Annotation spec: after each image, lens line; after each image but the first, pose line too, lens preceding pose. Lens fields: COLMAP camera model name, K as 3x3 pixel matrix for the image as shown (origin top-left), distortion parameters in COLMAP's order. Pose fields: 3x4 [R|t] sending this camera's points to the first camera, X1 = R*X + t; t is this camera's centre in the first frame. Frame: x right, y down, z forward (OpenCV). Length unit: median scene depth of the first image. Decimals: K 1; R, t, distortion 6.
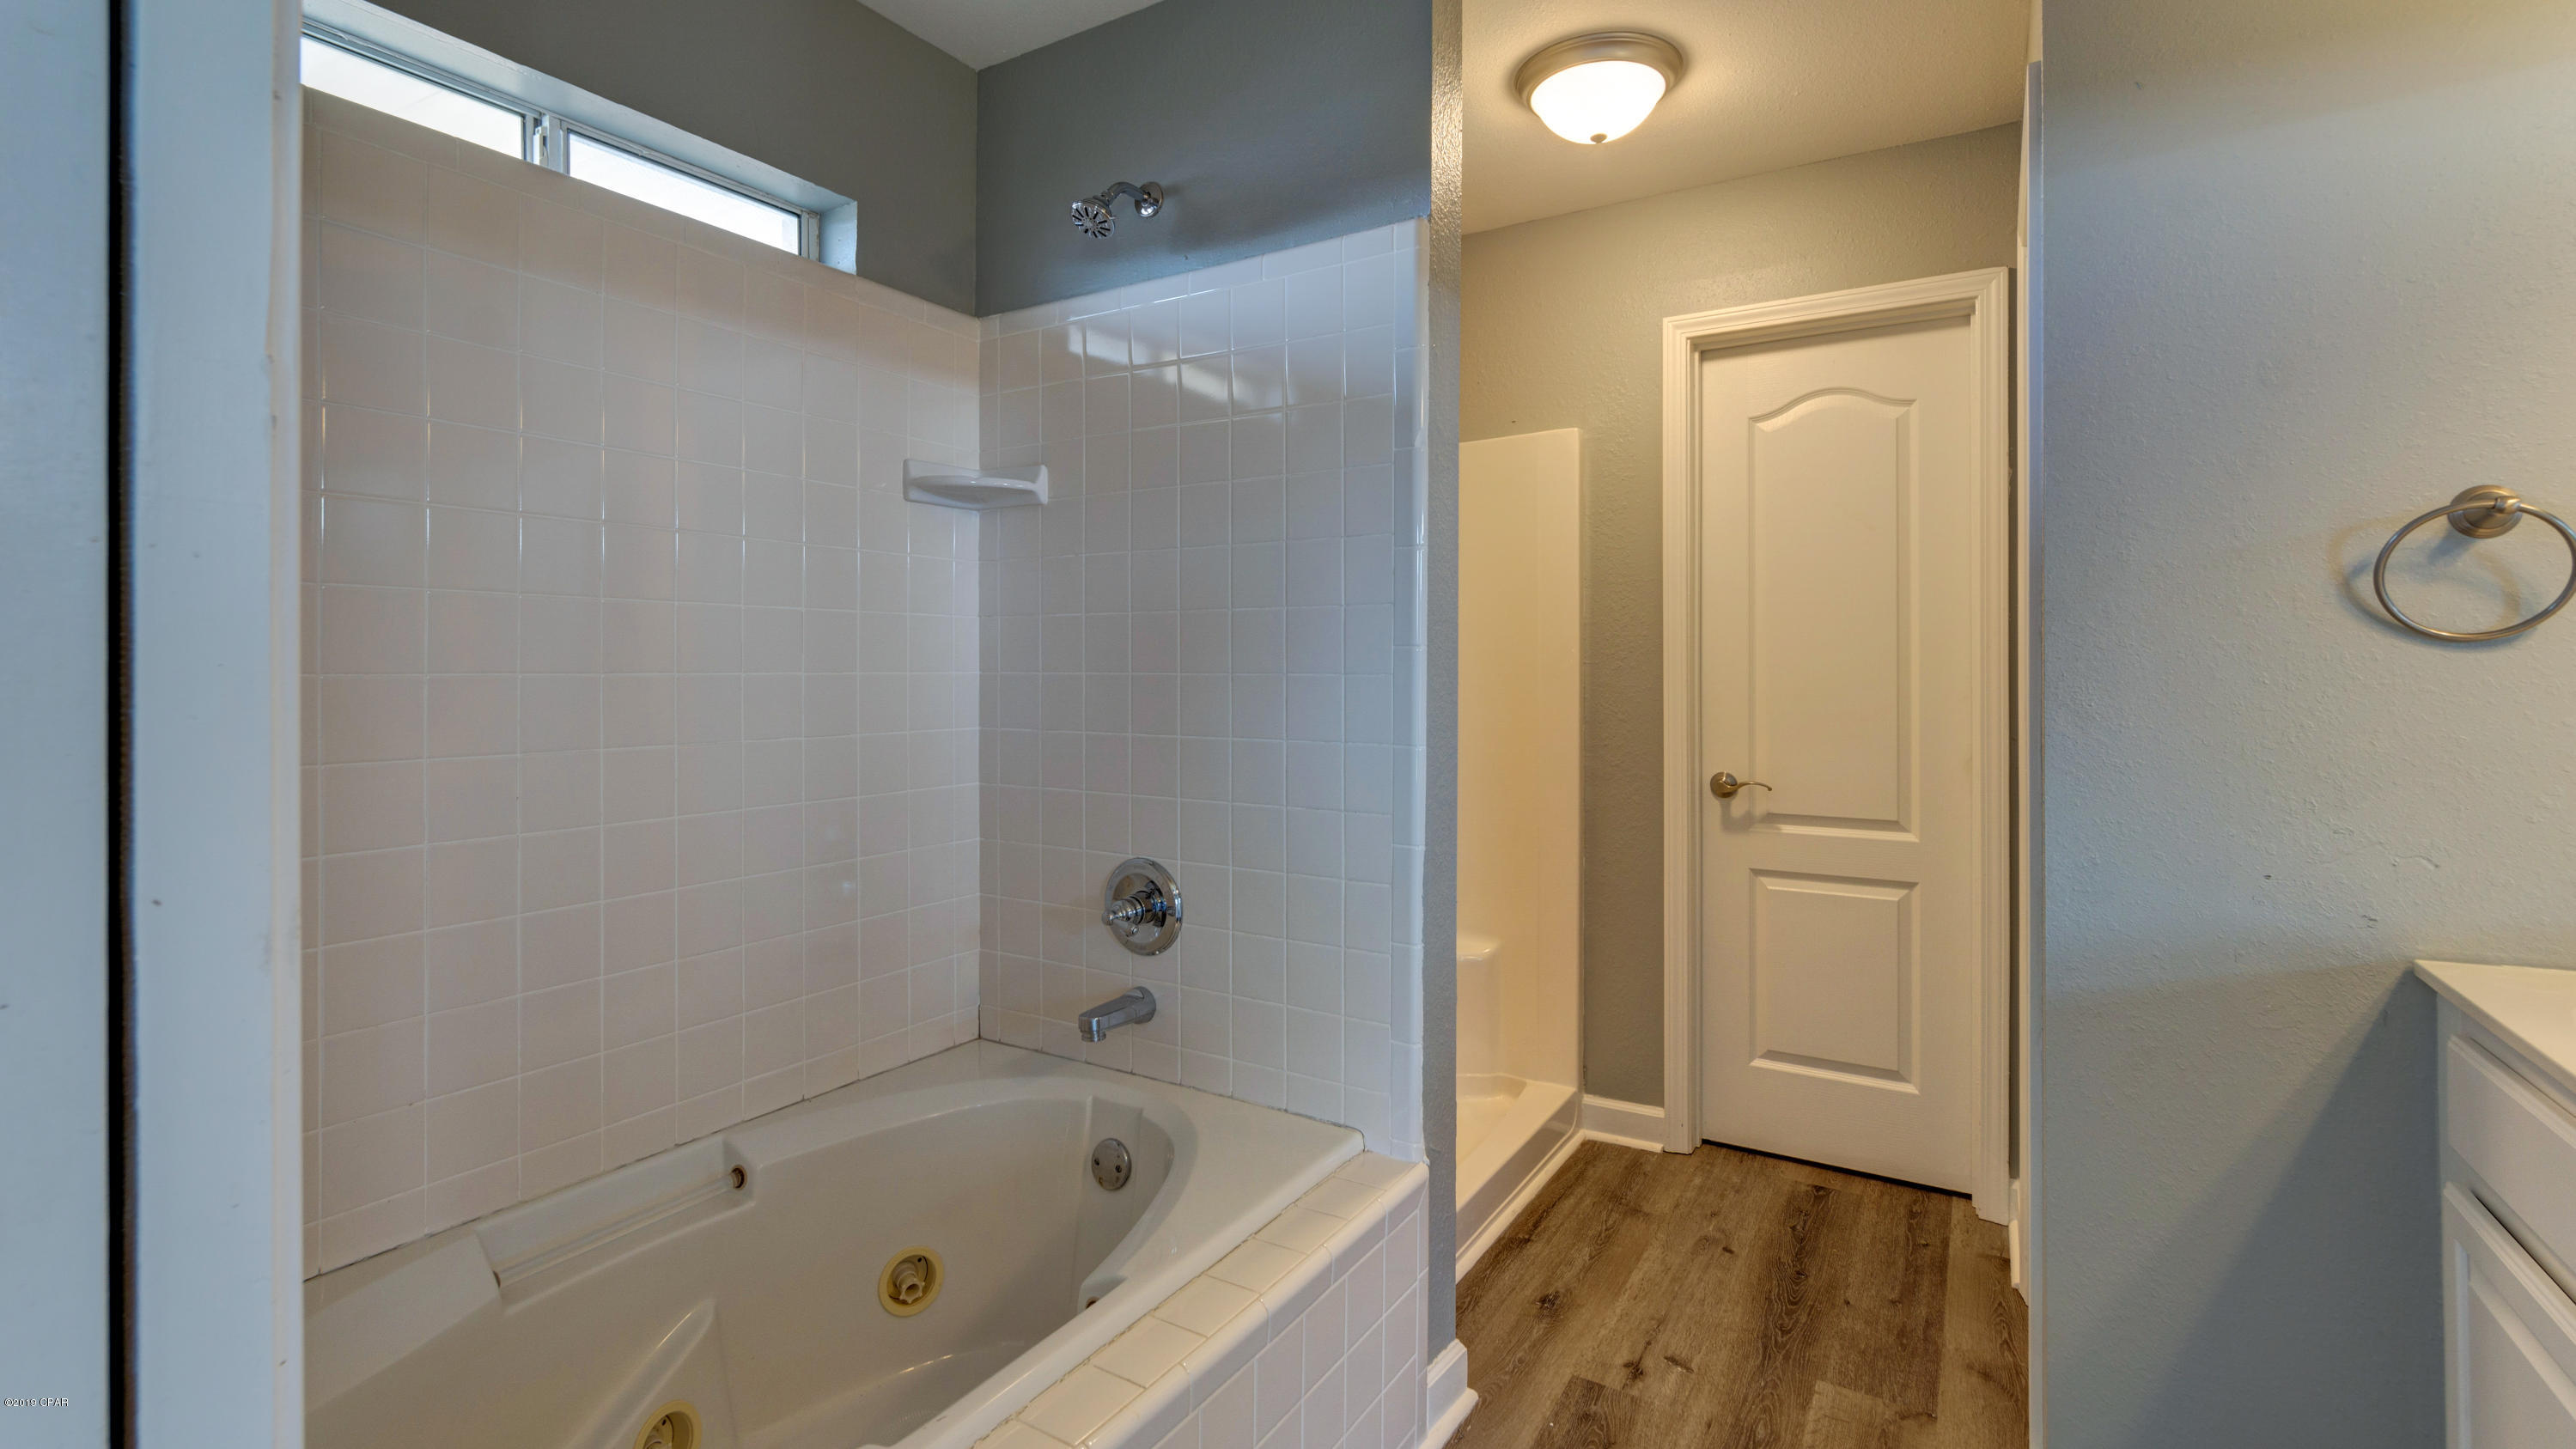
lens RADIAL K [[1172.4, 0, 1289.9], [0, 1172.4, 682.8], [0, 0, 1]] dist [-0.001542, -0.000224]
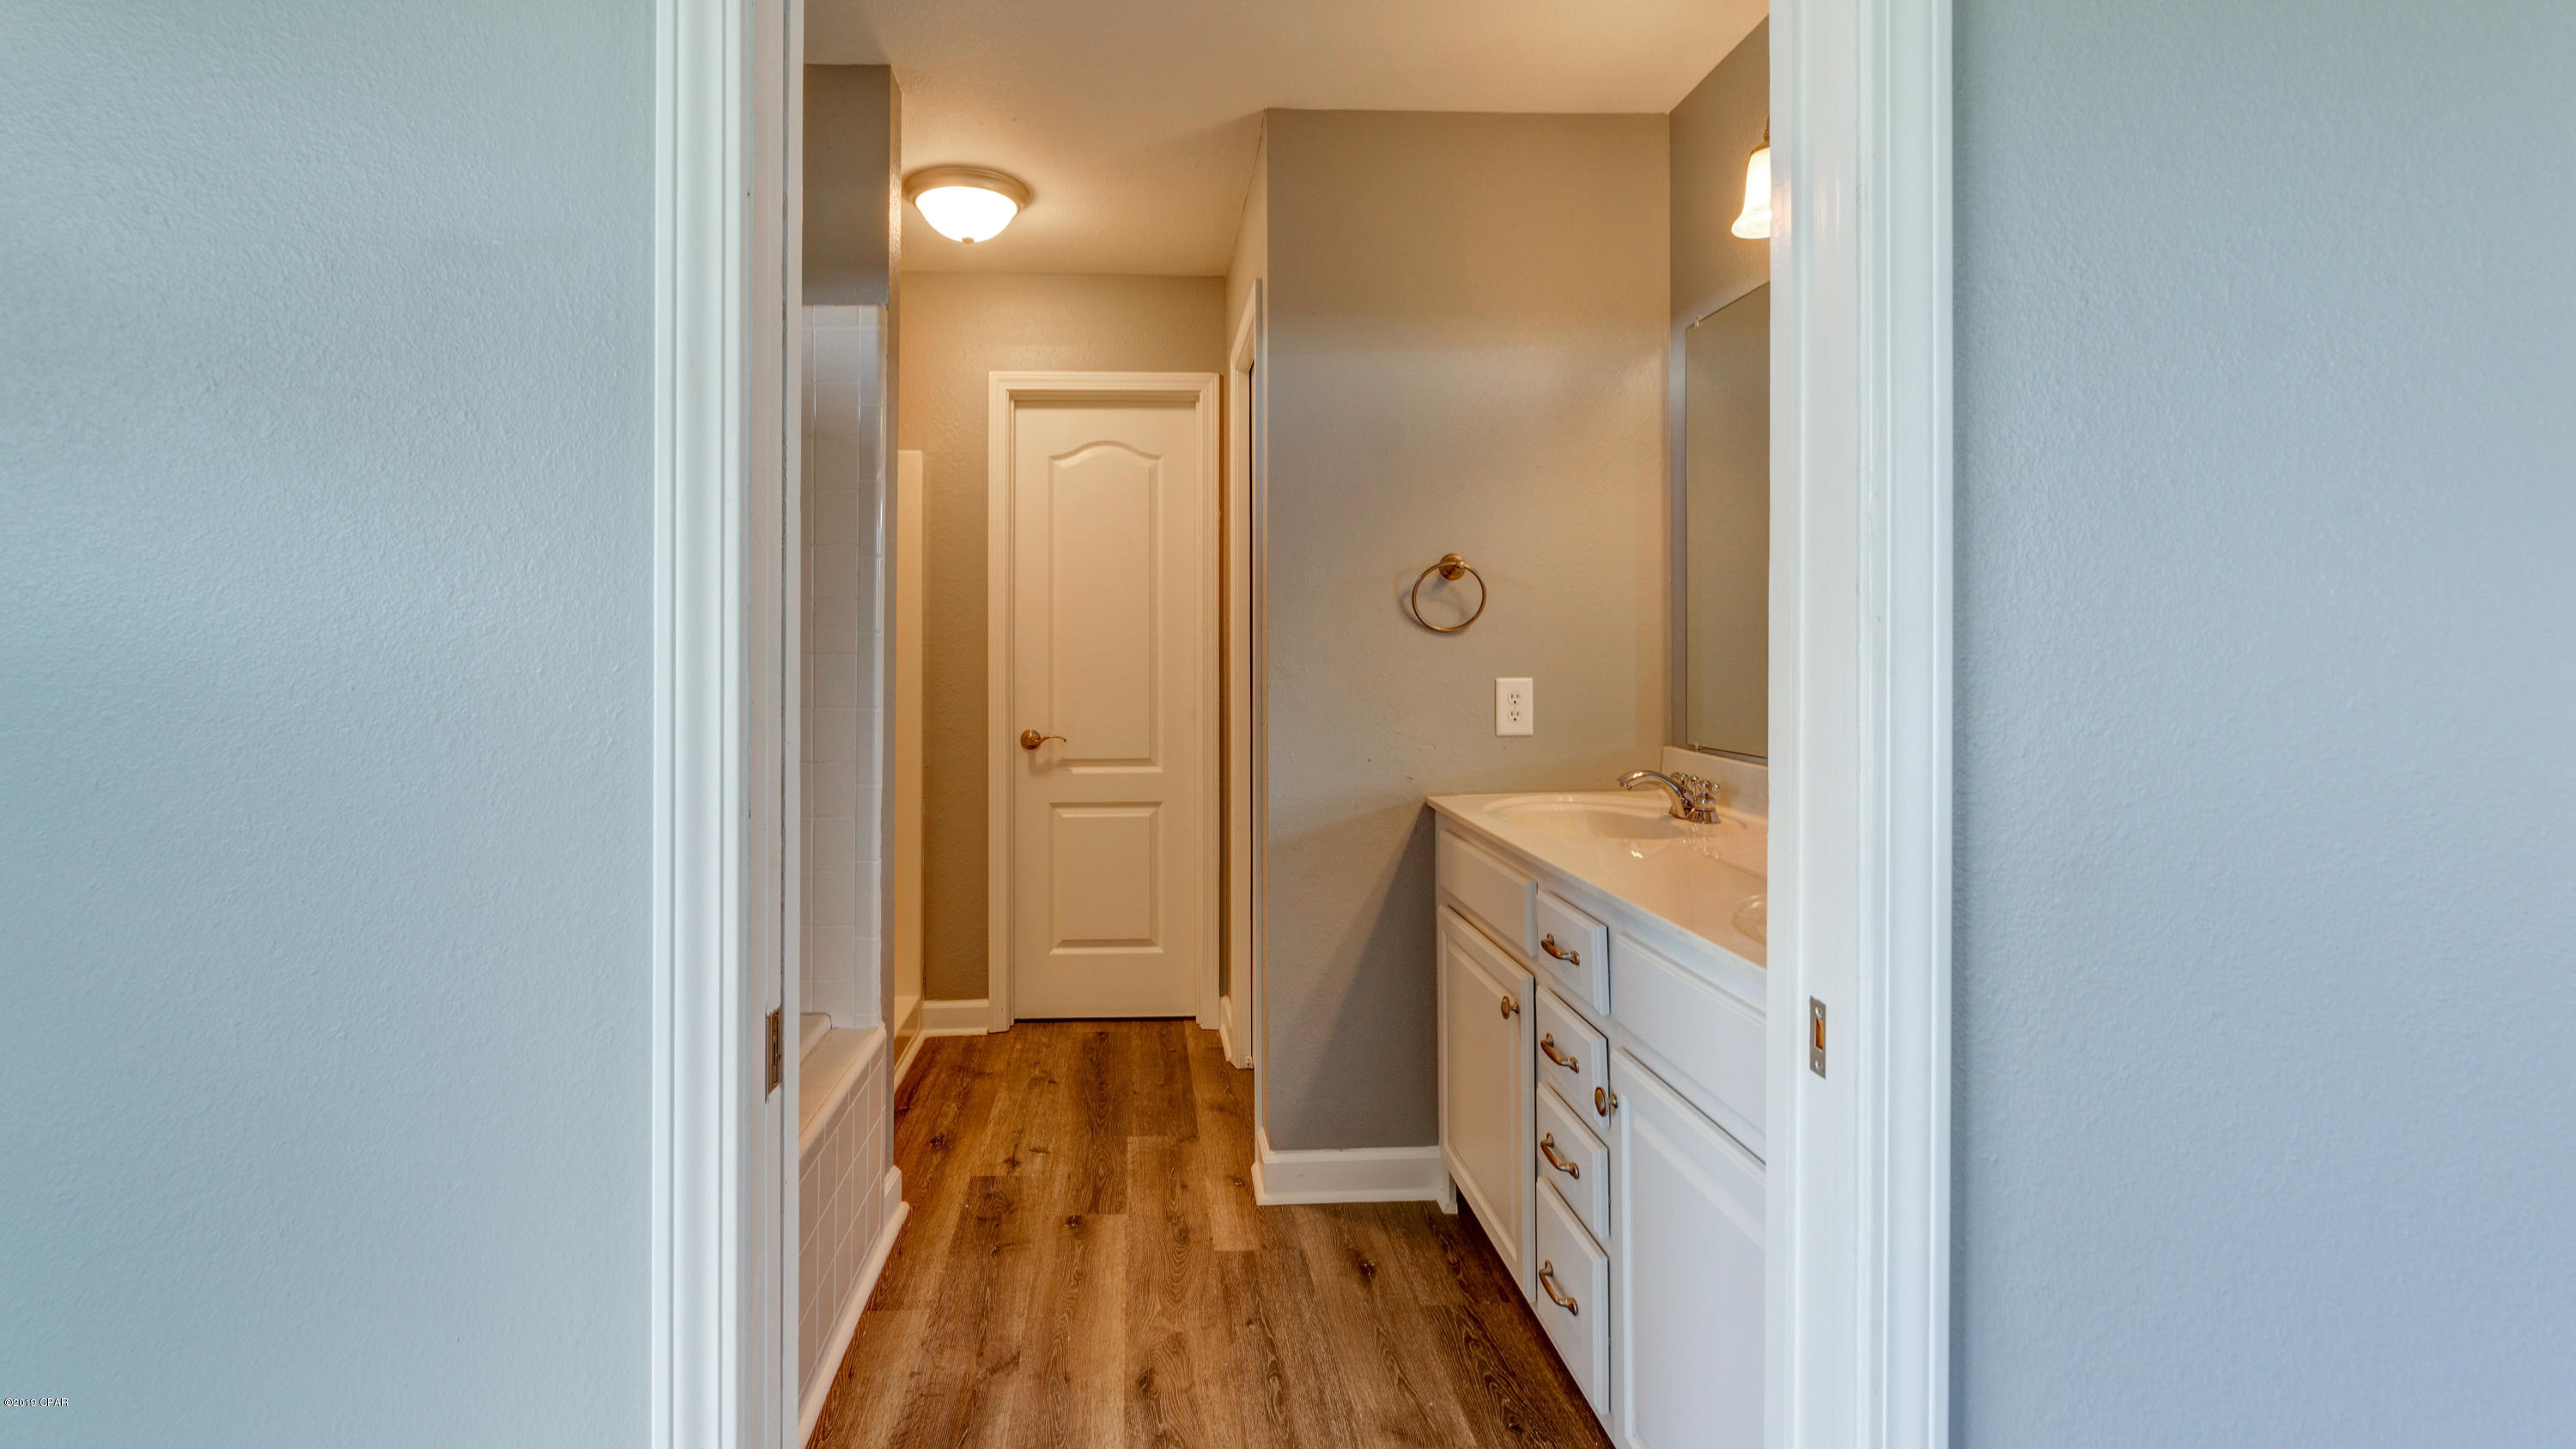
lens RADIAL K [[1192.2, 0, 1257.9], [0, 1192.2, 744.2], [0, 0, 1]] dist [0.001420, 0.000809]
pose [[0.800323, -0.051718, 0.597335, -0.244295], [0.012687, 0.997511, 0.069367, 0.005033], [-0.599435, -0.047937, 0.798987, -0.226733]]
